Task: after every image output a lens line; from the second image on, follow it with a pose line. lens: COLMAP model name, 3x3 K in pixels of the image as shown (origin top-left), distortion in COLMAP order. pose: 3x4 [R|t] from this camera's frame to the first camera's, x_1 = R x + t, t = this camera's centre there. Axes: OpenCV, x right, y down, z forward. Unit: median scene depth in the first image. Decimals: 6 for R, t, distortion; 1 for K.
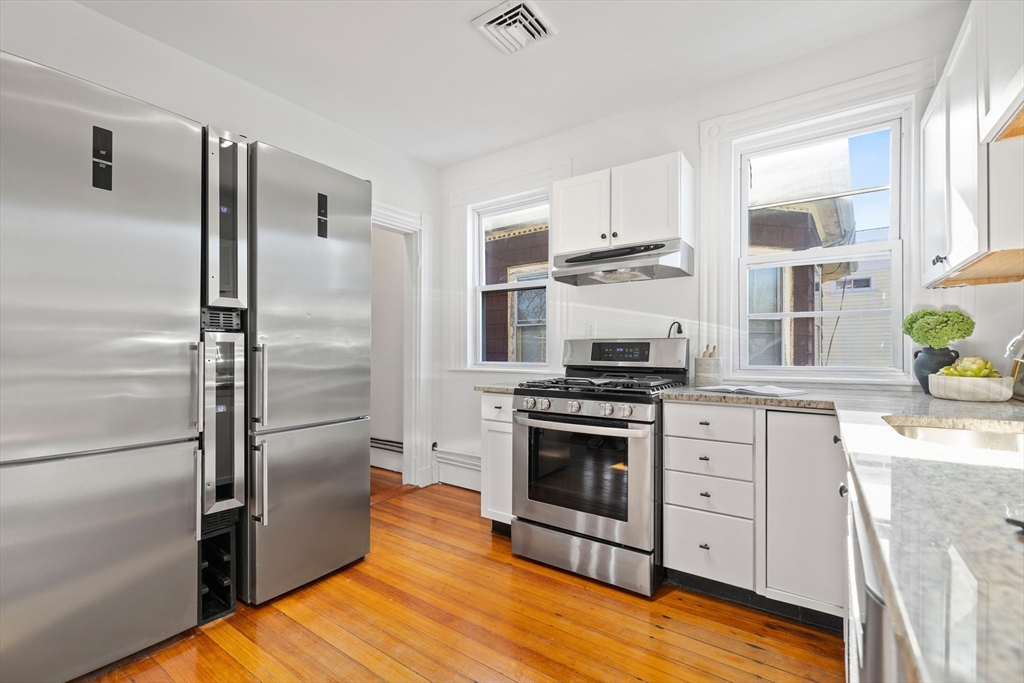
lens RADIAL K [[435.1, 0, 515.8], [0, 435.1, 347.3], [0, 0, 1]] dist [-0.002807, 0.000661]
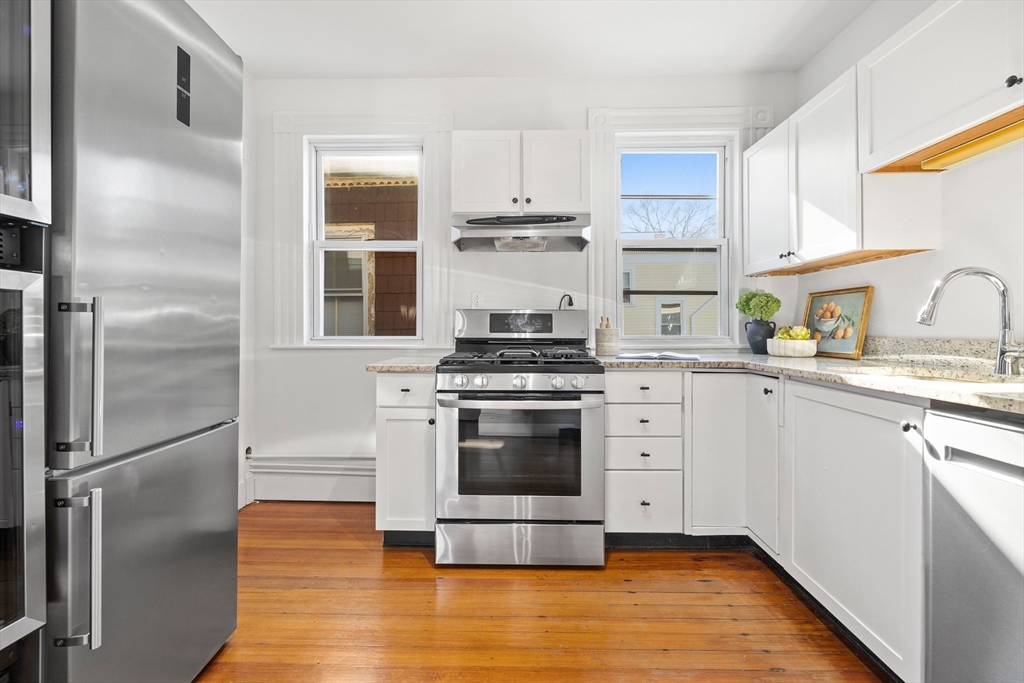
lens RADIAL K [[435.1, 0, 511.4], [0, 435.1, 324.0], [0, 0, 1]] dist [-0.002807, 0.000661]
pose [[0.836754, 0.006225, 0.547544, -0.344359], [-0.004659, 0.999980, -0.004249, 0.018578], [-0.547559, 0.001005, 0.836766, 0.228074]]
